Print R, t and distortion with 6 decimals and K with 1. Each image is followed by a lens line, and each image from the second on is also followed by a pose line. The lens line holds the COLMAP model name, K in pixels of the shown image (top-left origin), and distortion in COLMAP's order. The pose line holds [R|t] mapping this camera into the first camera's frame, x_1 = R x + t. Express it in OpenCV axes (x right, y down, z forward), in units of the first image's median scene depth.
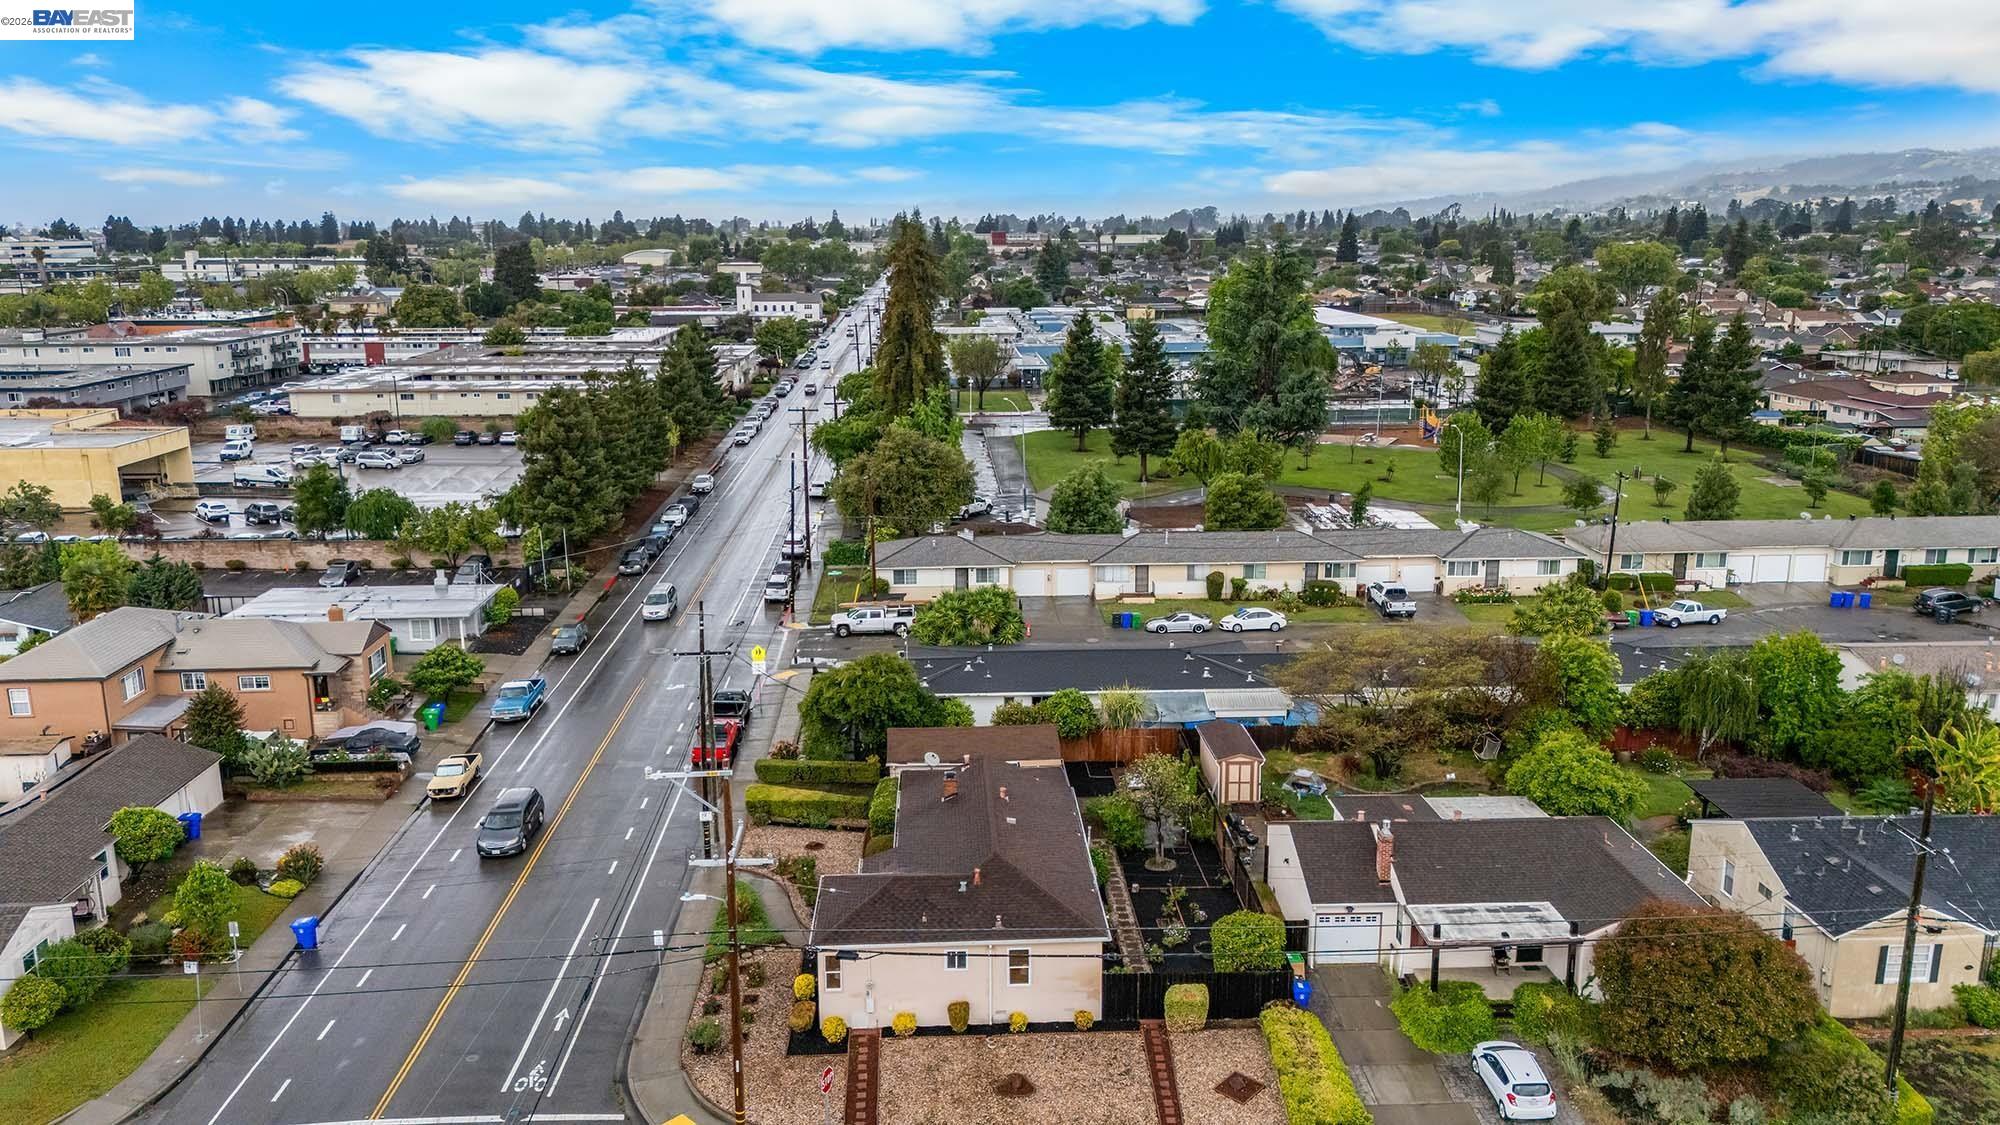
lens RADIAL K [[1463.0, 0, 1001.3], [0, 1463.0, 556.4], [0, 0, 1]] dist [0.088555, -0.088458]
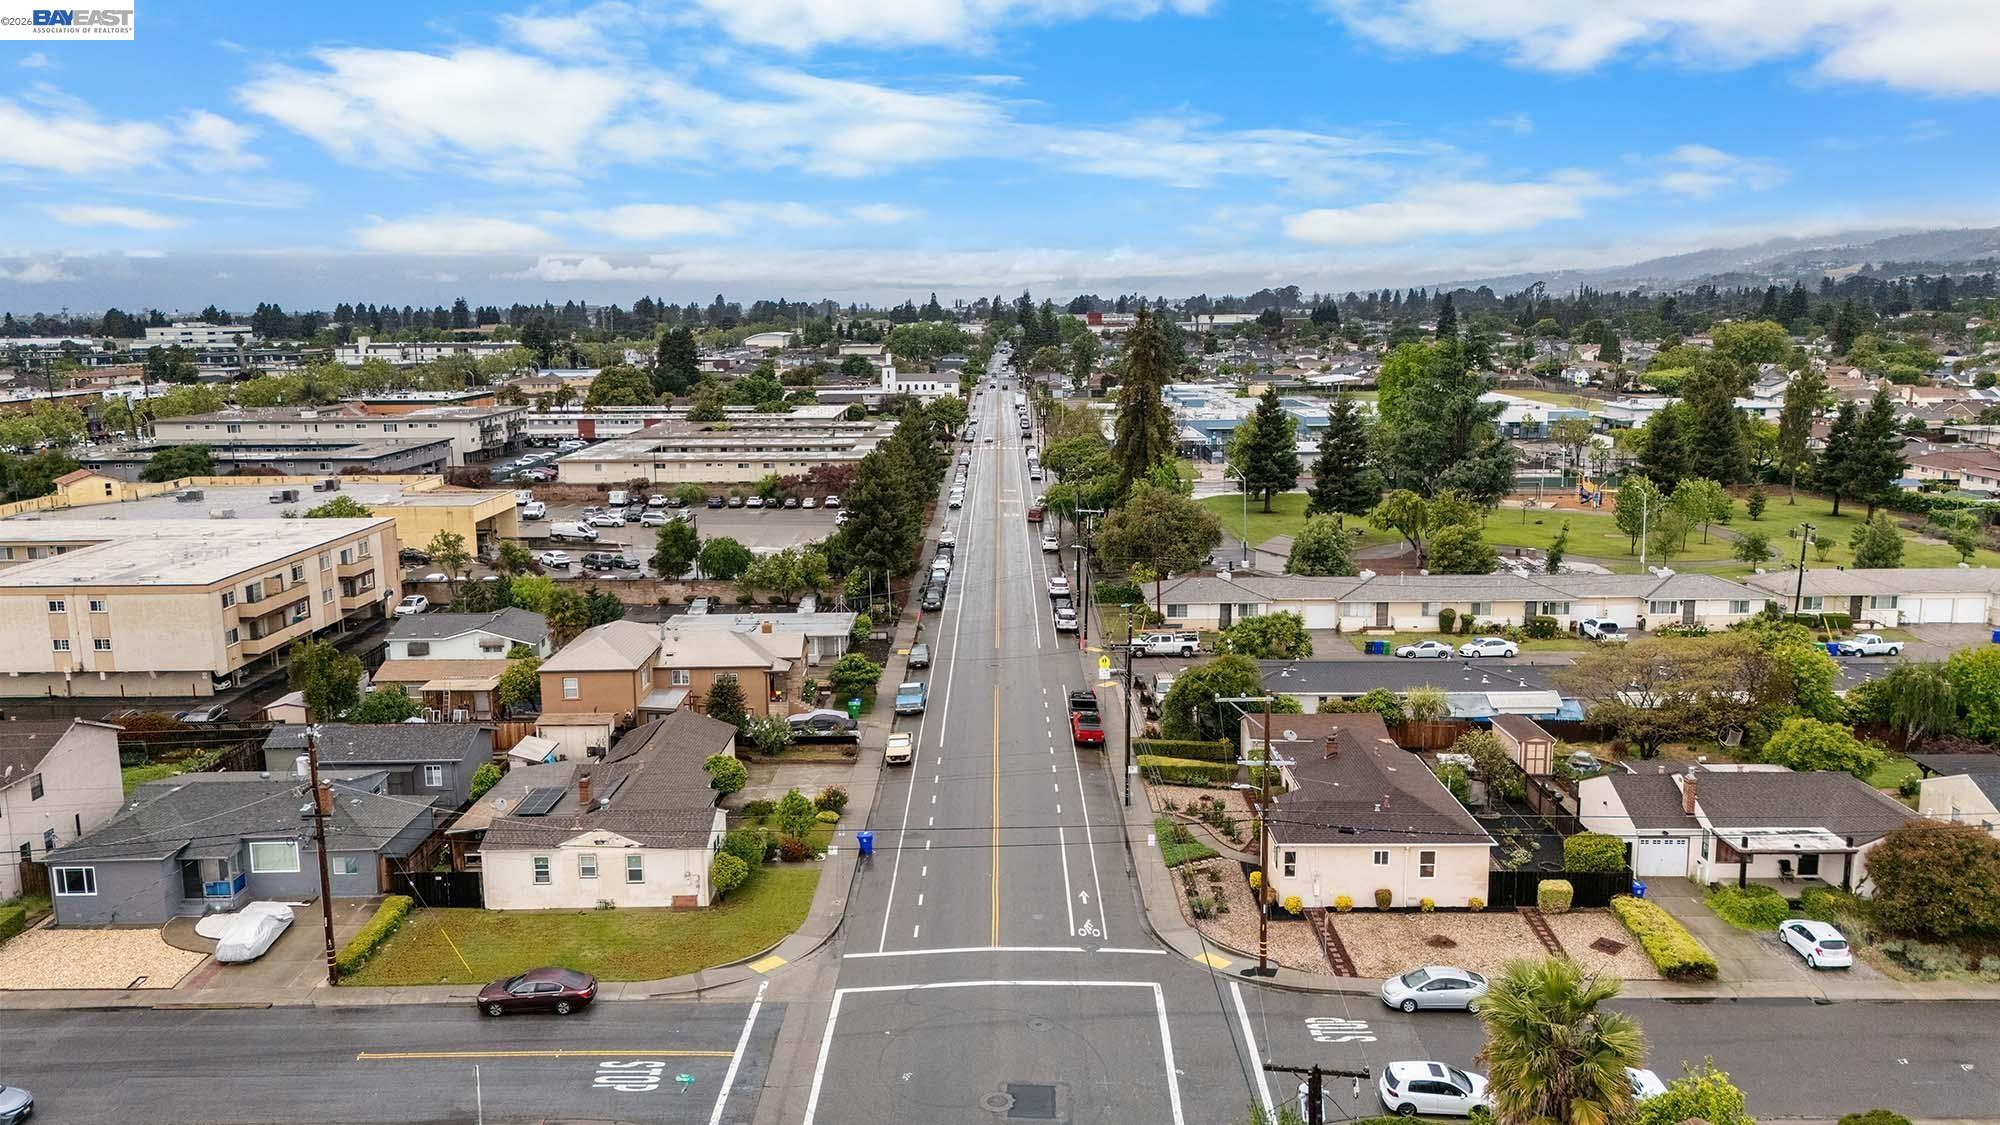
lens RADIAL K [[1463.0, 0, 1001.3], [0, 1463.0, 556.4], [0, 0, 1]] dist [0.088555, -0.088458]
pose [[0.998755, 0.003857, -0.049731, -0.148406], [-0.006438, 0.998635, -0.051833, 0.032015], [0.049463, 0.052089, 0.997417, -0.187713]]
